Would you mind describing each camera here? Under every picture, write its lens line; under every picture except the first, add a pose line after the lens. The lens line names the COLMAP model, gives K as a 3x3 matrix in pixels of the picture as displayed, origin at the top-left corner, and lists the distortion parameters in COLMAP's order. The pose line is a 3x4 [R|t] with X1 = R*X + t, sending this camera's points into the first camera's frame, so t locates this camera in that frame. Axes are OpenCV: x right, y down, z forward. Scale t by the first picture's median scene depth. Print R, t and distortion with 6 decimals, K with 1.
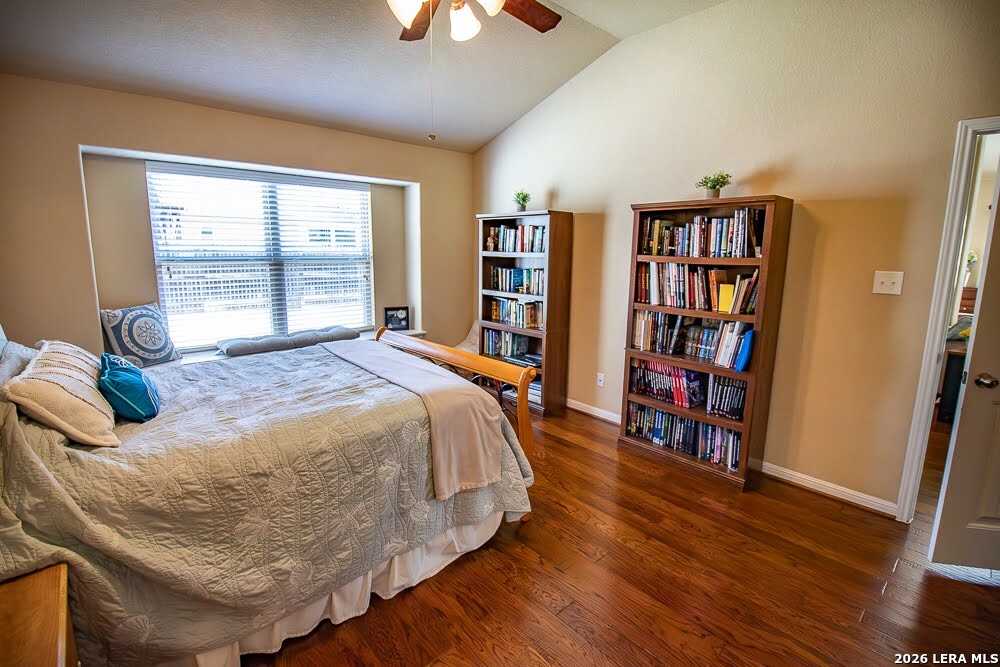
lens RADIAL K [[463.2, 0, 476.9], [0, 463.2, 336.2], [0, 0, 1]] dist [-0.012989, -0.004954]
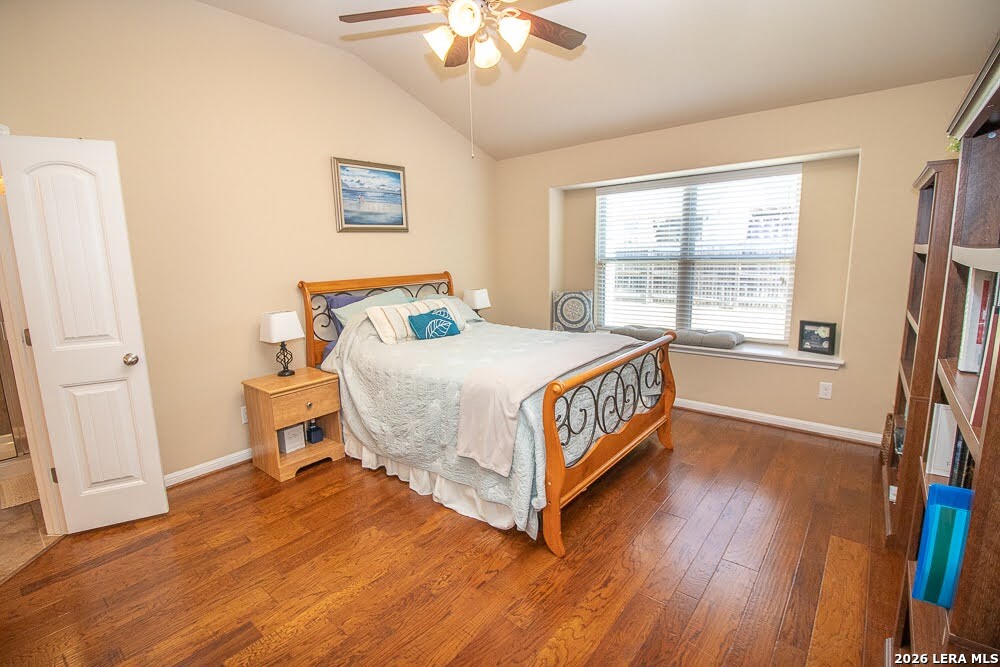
lens RADIAL K [[463.2, 0, 500.4], [0, 463.2, 332.4], [0, 0, 1]] dist [-0.012989, -0.004954]
pose [[0.156643, 0.152391, -0.975828, 0.541128], [-0.156300, 0.979399, 0.127858, -0.068987], [0.975209, 0.132494, 0.177235, 0.417806]]
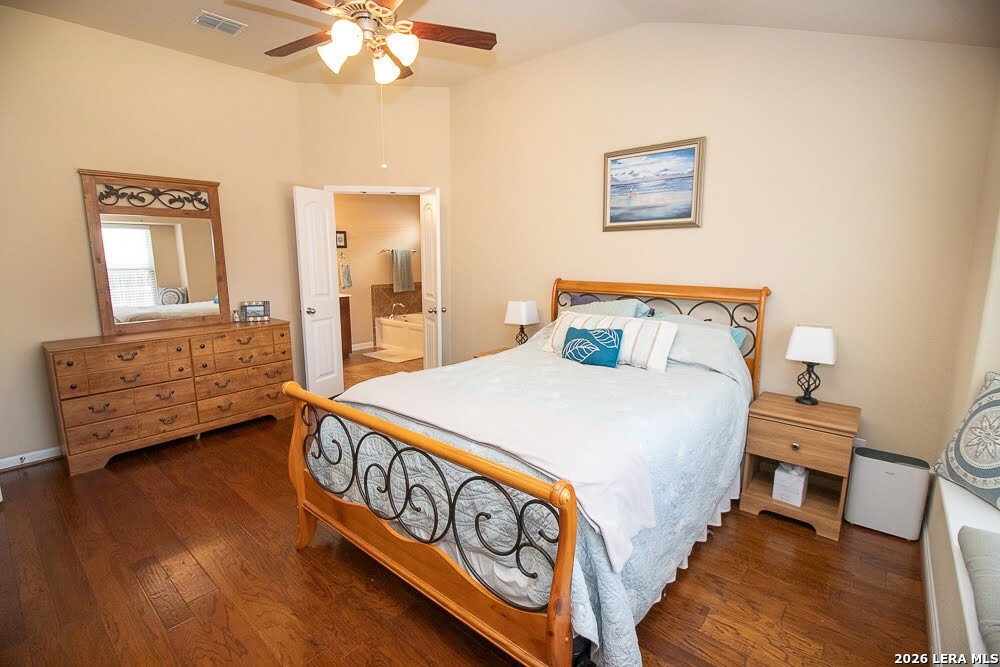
lens RADIAL K [[463.2, 0, 494.9], [0, 463.2, 334.7], [0, 0, 1]] dist [-0.012989, -0.004954]
pose [[-0.991412, 0.006454, -0.130615, -0.092813], [-0.039950, 0.936088, 0.349491, -0.206417], [0.124523, 0.351708, -0.927791, 1.071963]]
